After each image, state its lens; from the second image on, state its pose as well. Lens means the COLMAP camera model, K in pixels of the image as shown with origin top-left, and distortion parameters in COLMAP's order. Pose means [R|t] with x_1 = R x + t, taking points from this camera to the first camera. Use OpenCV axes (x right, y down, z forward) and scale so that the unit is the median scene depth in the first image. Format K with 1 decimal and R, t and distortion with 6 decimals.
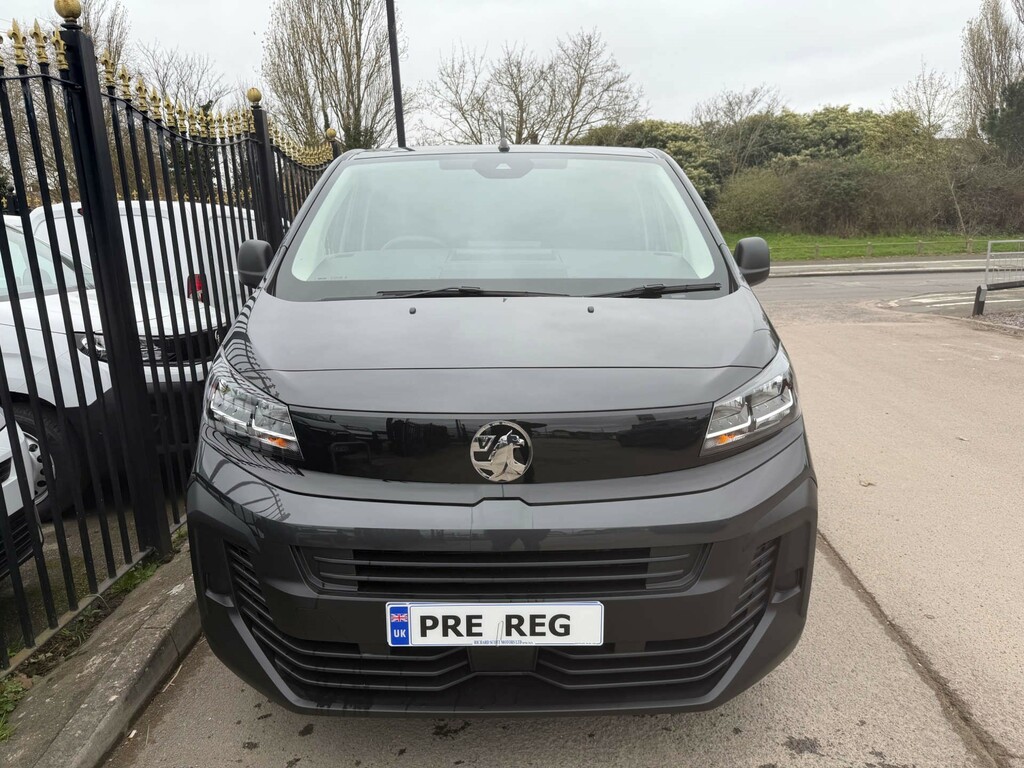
lens RADIAL K [[799.9, 0, 512.0], [0, 799.9, 384.0], [0, 0, 1]] dist [0.065531, -0.087586]
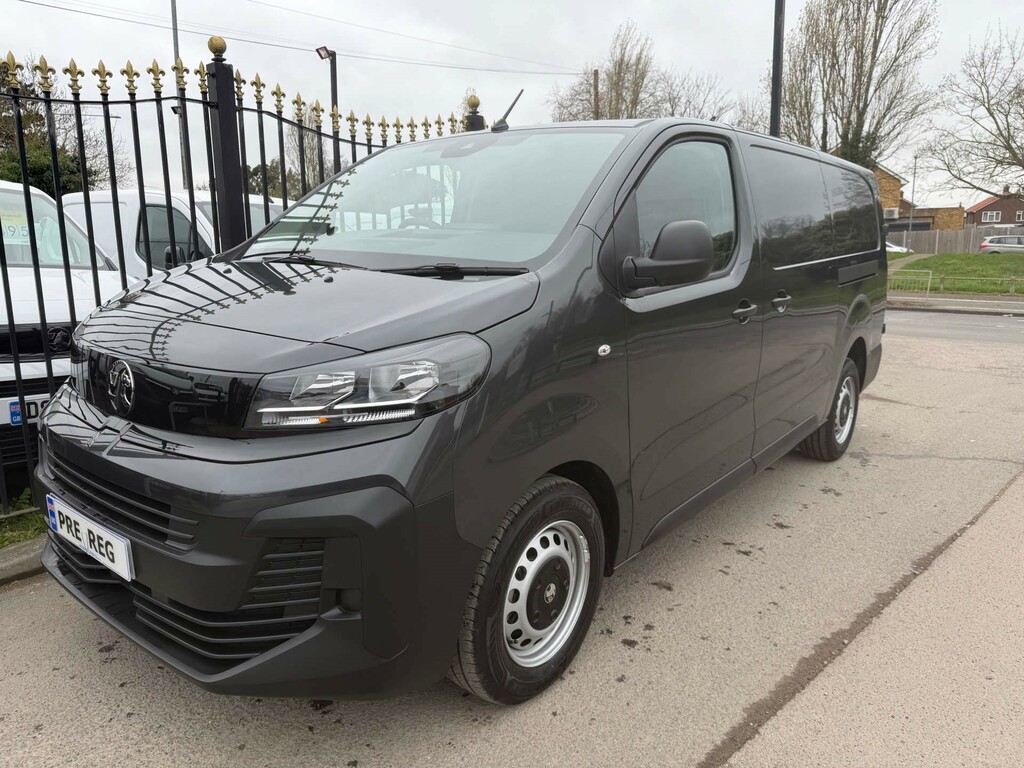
lens RADIAL K [[799.9, 0, 512.0], [0, 799.9, 384.0], [0, 0, 1]] dist [0.065531, -0.087586]
pose [[0.740242, 0.142789, -0.657003, 0.164430], [-0.158784, 0.986674, 0.035536, -0.007054], [0.653321, 0.078016, 0.753050, 0.072791]]
